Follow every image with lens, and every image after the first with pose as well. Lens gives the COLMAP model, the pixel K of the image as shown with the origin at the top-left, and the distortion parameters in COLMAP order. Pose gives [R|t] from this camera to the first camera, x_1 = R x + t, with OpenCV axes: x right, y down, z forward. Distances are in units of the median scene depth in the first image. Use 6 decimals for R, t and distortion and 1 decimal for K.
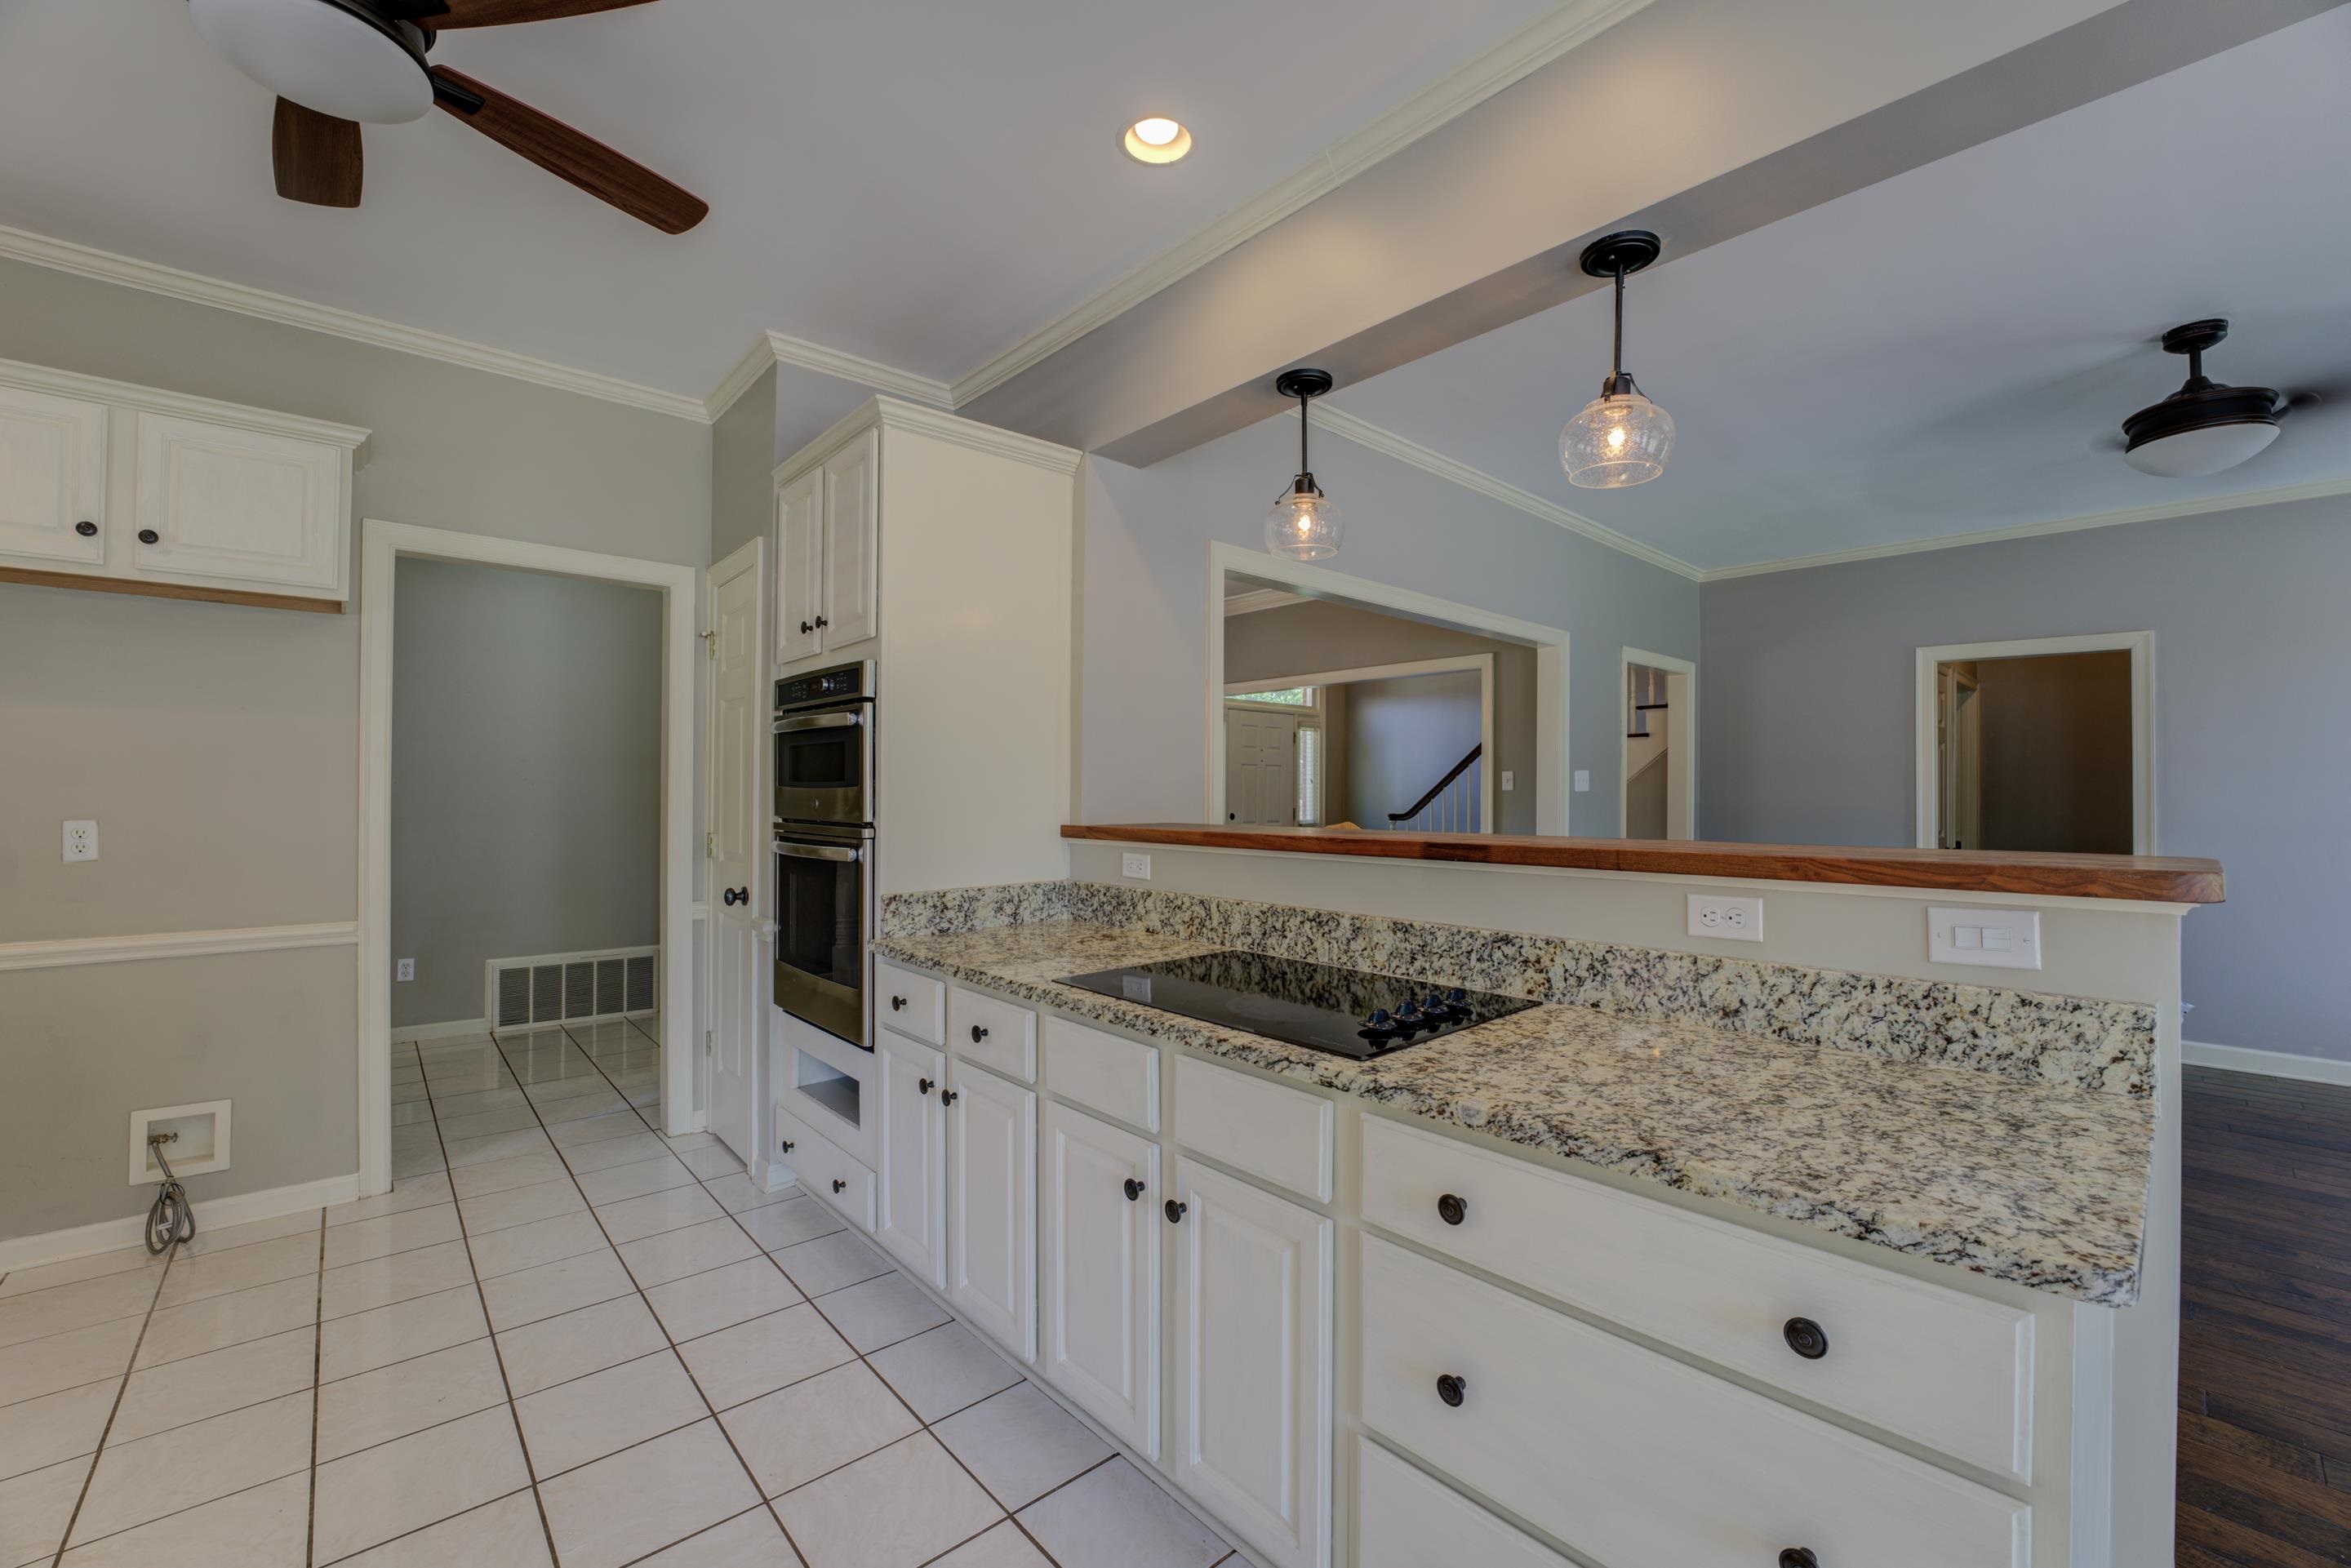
lens RADIAL K [[947.0, 0, 1167.6], [0, 947.0, 789.5], [0, 0, 1]] dist [-0.025344, 0.002908]
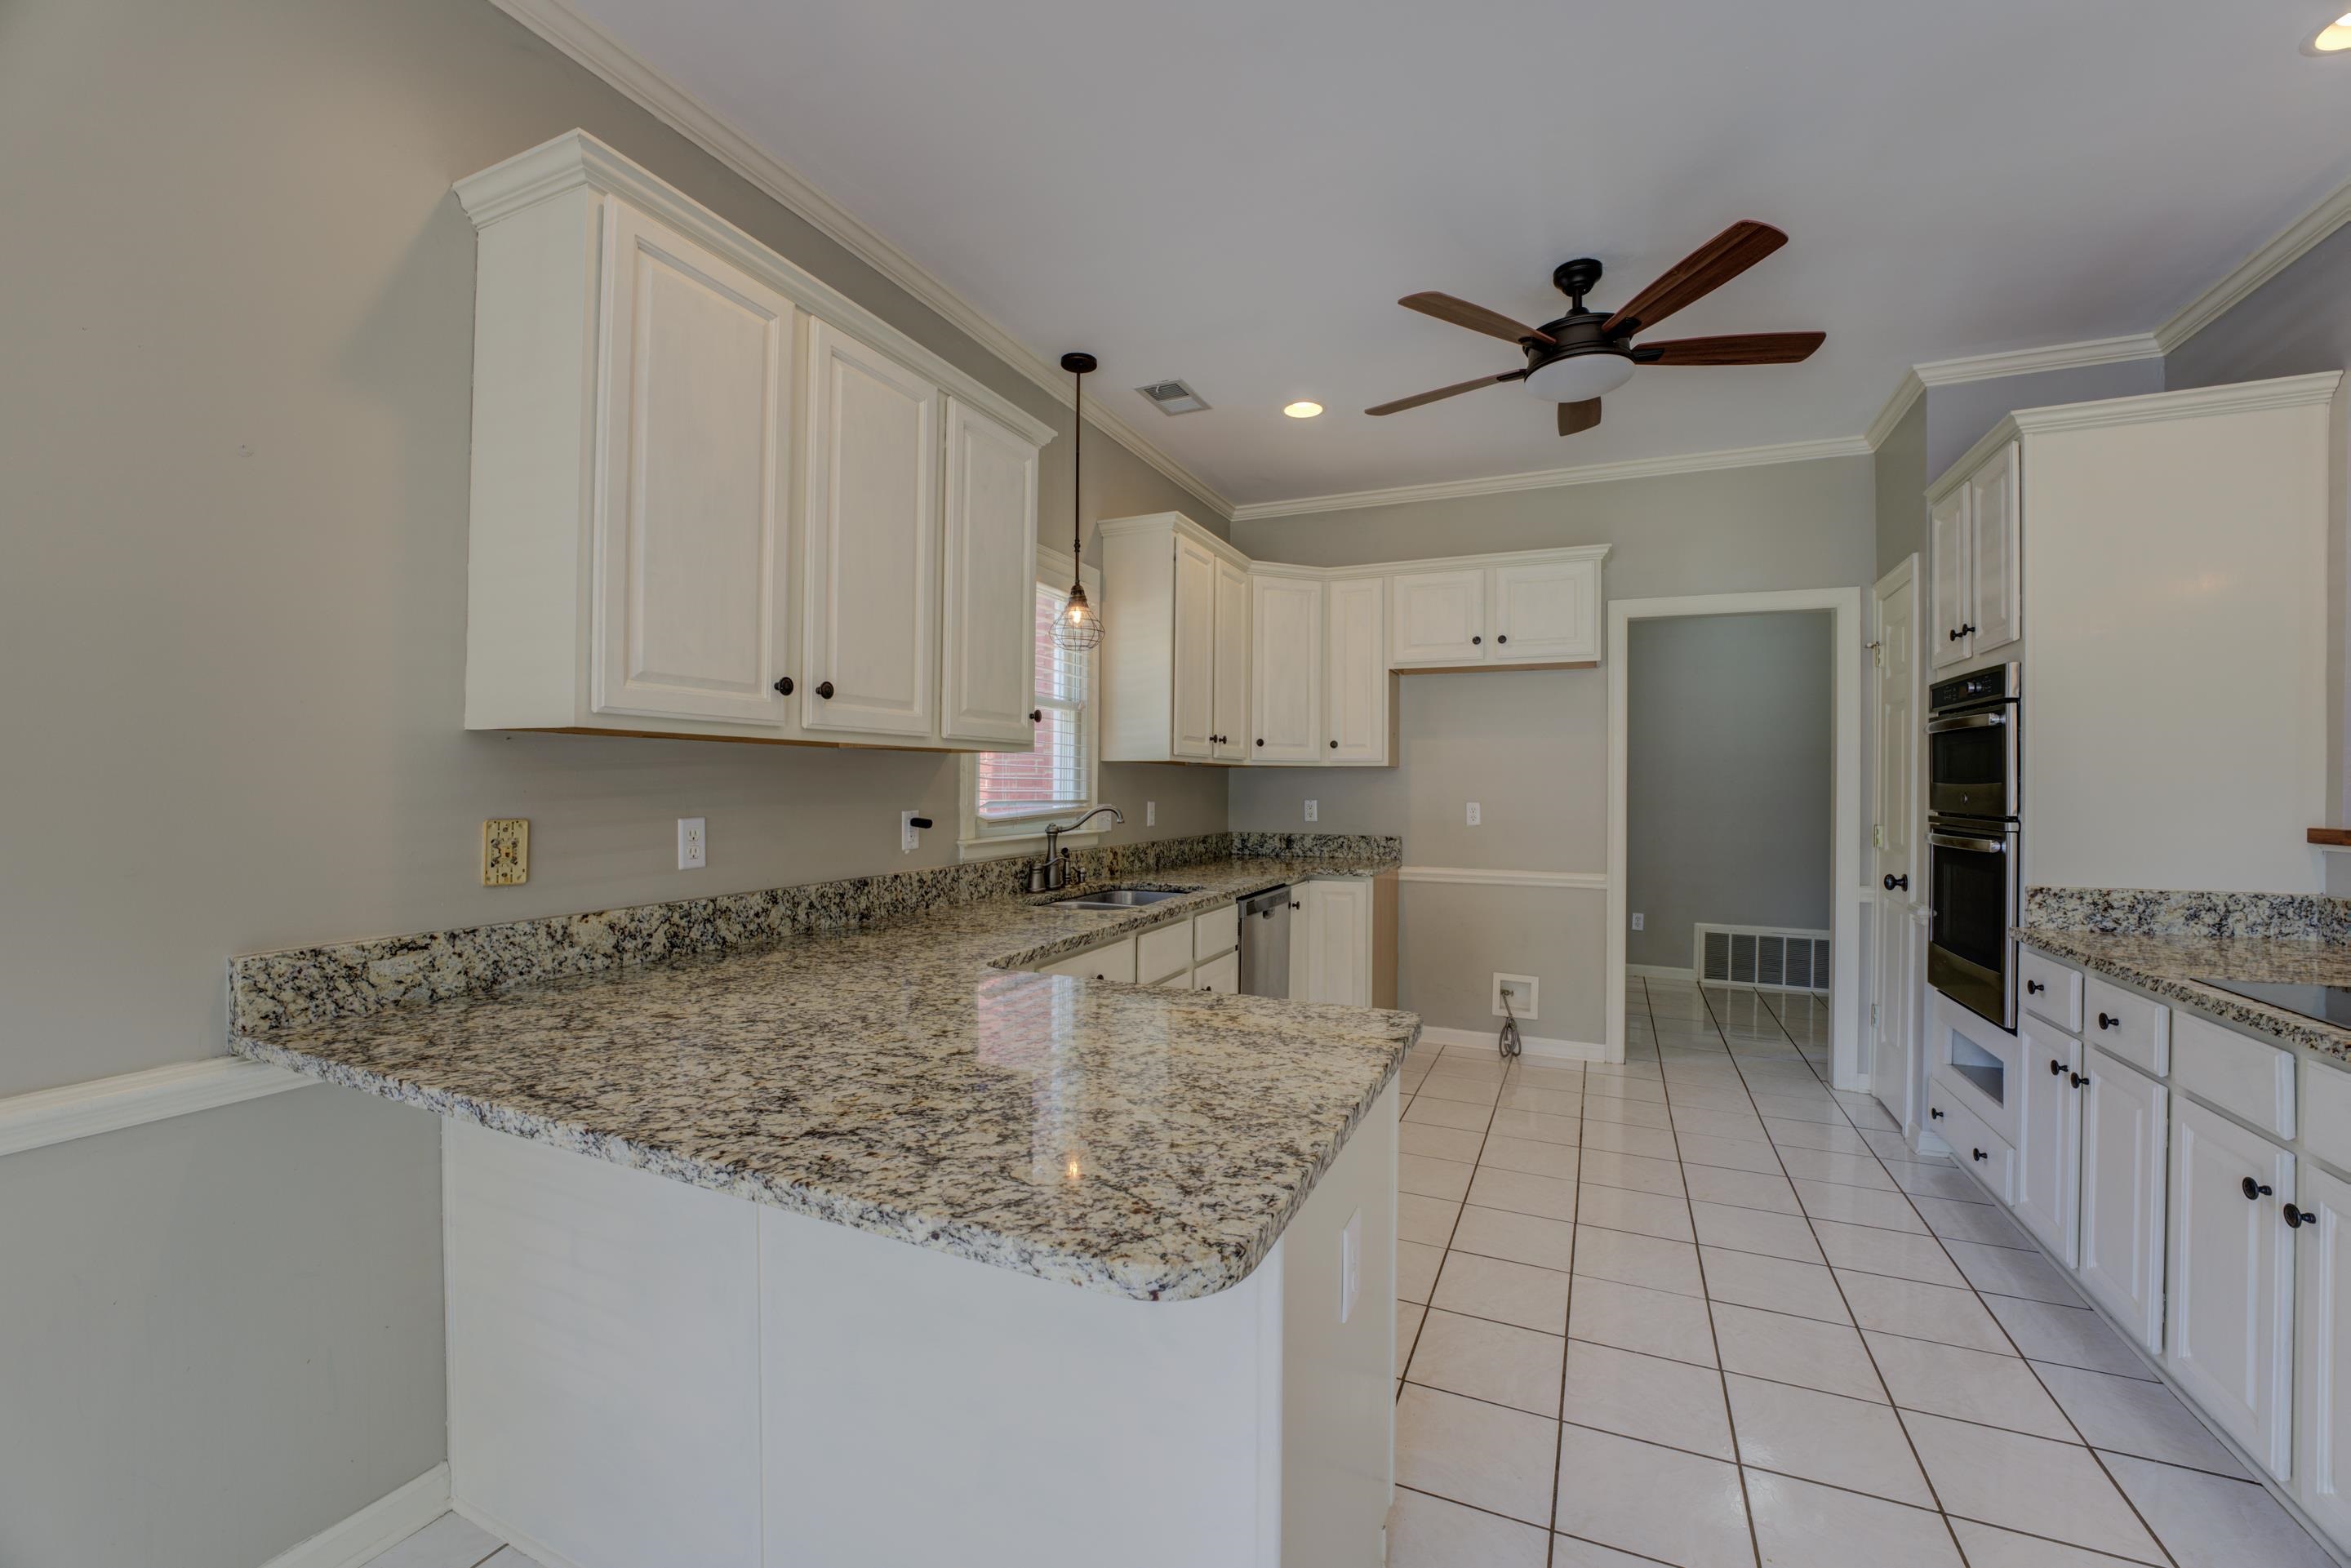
lens RADIAL K [[947.0, 0, 1170.7], [0, 947.0, 777.4], [0, 0, 1]] dist [-0.025344, 0.002908]
pose [[0.407455, -0.007280, -0.913196, 0.229766], [-0.000082, 0.999968, -0.008008, -0.000425], [0.913225, 0.003338, 0.407441, -0.259680]]
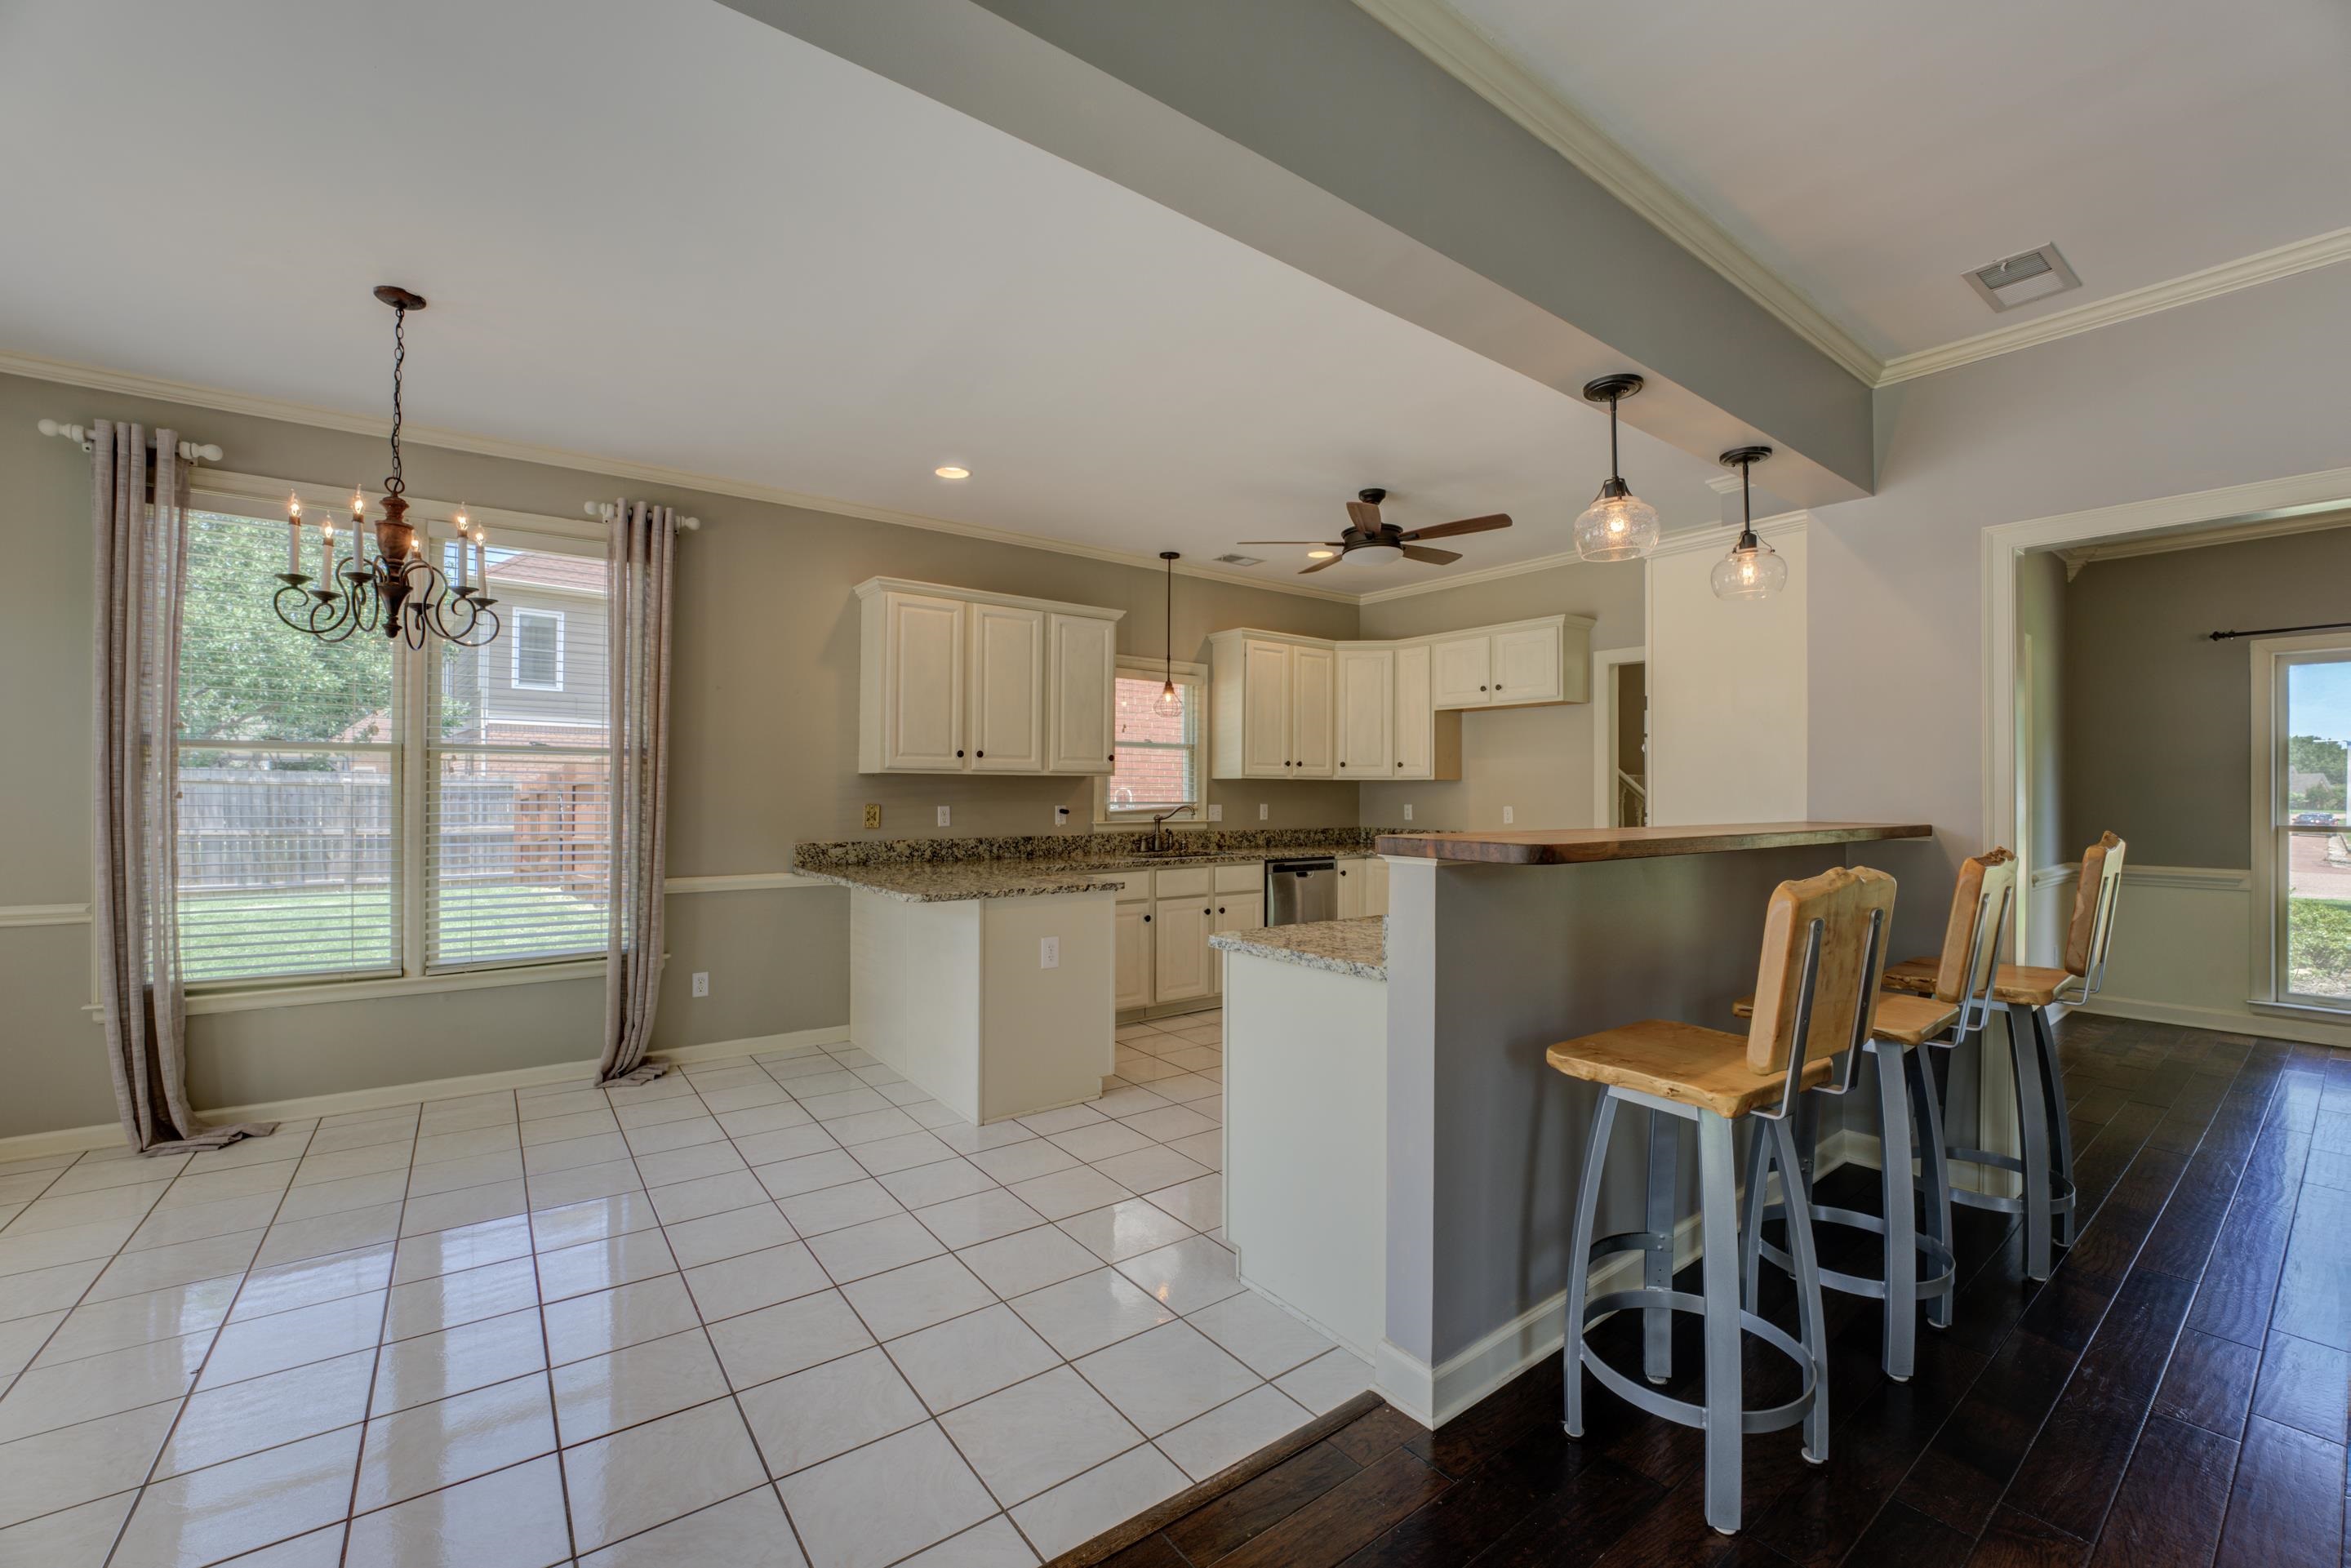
lens RADIAL K [[947.0, 0, 1168.3], [0, 947.0, 788.3], [0, 0, 1]] dist [-0.025344, 0.002908]
pose [[-0.081098, -0.007253, -0.996680, 1.239202], [-0.000387, 0.999974, -0.007245, 0.004510], [0.996706, -0.000202, -0.081098, 0.306997]]
